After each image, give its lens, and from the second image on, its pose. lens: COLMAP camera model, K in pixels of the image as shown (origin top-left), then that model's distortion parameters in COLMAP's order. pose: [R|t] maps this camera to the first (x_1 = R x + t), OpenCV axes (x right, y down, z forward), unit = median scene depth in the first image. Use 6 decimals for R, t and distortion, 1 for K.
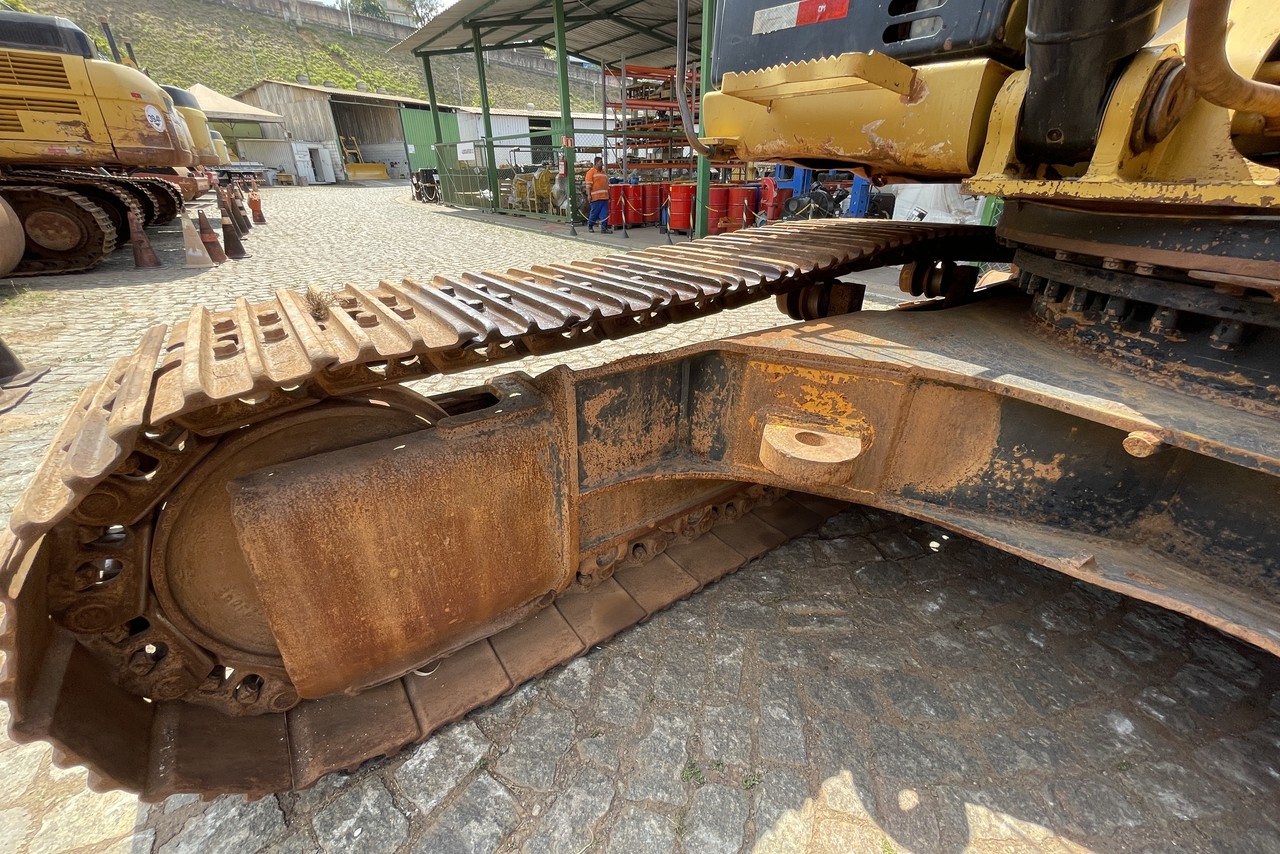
lens RADIAL K [[514.2, 0, 640.8], [0, 514.2, 424.9], [0, 0, 1]] dist [-0.003953, 0.000640]
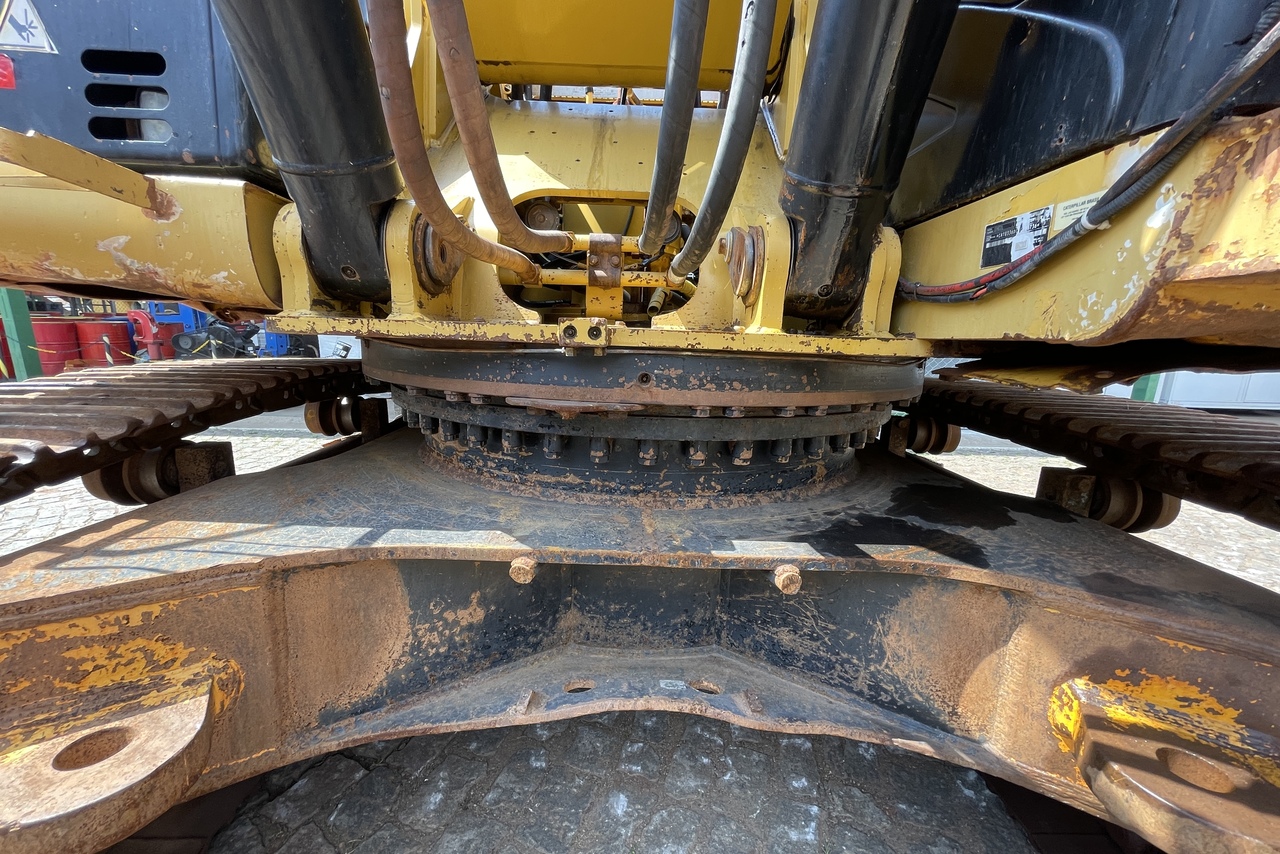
lens RADIAL K [[514.2, 0, 637.0], [0, 514.2, 422.9], [0, 0, 1]] dist [-0.003953, 0.000640]
pose [[0.578891, -0.149248, 0.801630, 0.283145], [0.335972, 0.939435, -0.067715, -0.068170], [-0.742972, 0.308525, 0.593973, 0.136638]]
